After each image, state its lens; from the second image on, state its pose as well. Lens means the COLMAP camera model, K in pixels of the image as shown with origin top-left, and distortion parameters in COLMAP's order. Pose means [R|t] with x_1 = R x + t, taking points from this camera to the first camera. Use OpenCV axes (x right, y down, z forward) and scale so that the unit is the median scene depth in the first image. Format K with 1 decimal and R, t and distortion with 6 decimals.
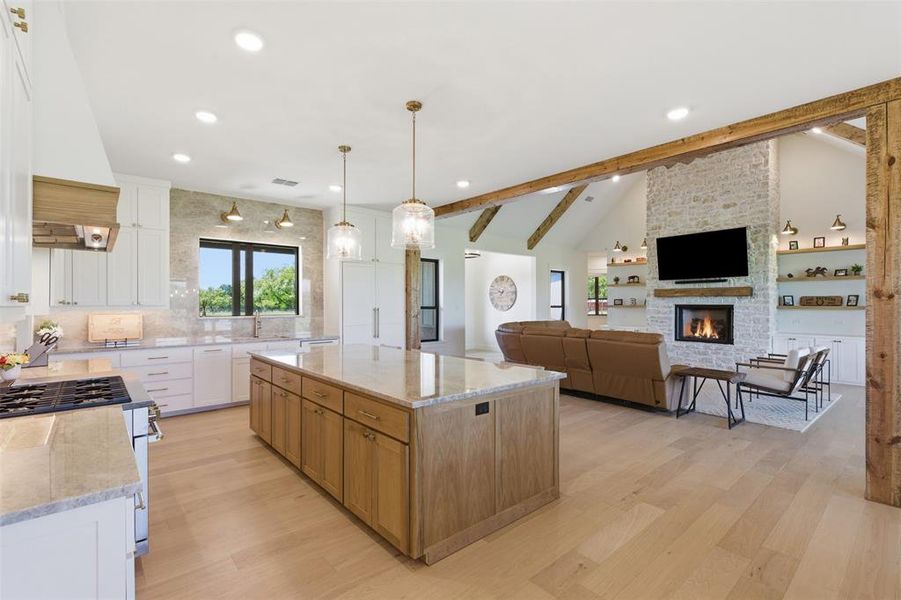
lens RADIAL K [[411.7, 0, 444.4], [0, 411.7, 301.7], [0, 0, 1]] dist [-0.001172, -0.001361]
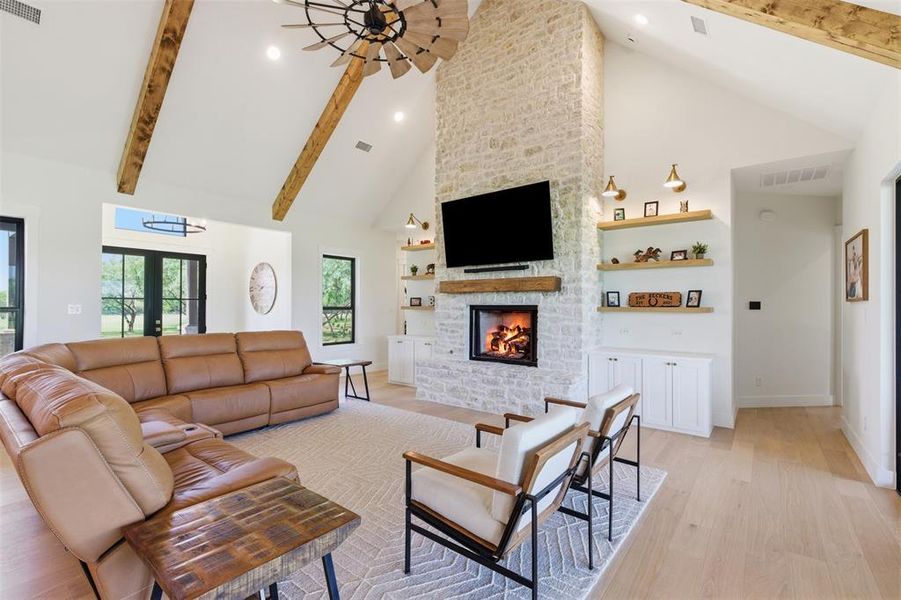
lens RADIAL K [[411.7, 0, 445.2], [0, 411.7, 301.8], [0, 0, 1]] dist [-0.001172, -0.001361]
pose [[0.980261, 0.004232, 0.197664, 0.422894], [-0.003227, 0.999980, -0.005404, 0.006125], [-0.197683, 0.004660, 0.980255, 0.388431]]
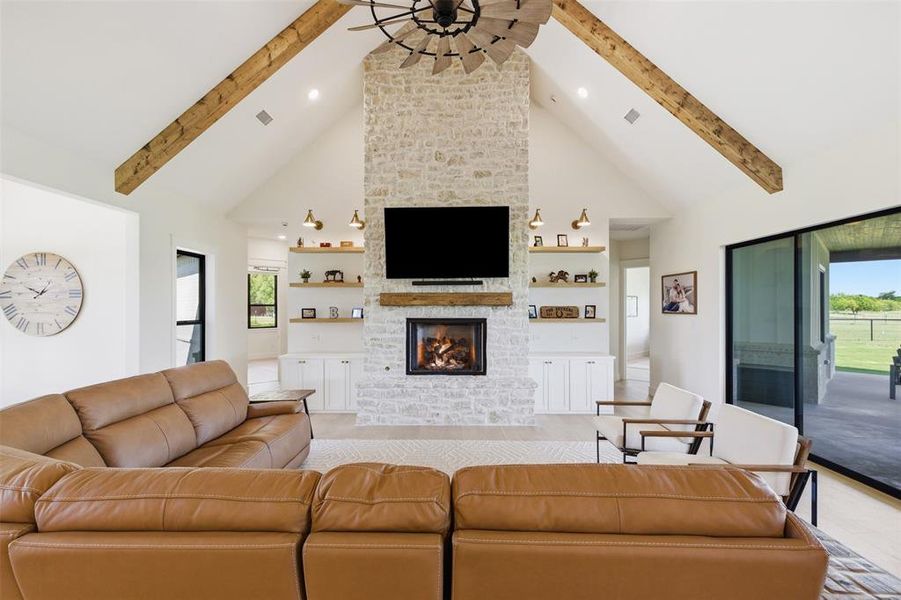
lens RADIAL K [[411.7, 0, 451.1], [0, 411.7, 304.9], [0, 0, 1]] dist [-0.001172, -0.001361]
pose [[0.652201, 0.003034, 0.758040, 0.133625], [-0.001482, 0.999995, -0.002727, -0.012400], [-0.758045, 0.000655, 0.652202, 0.577223]]
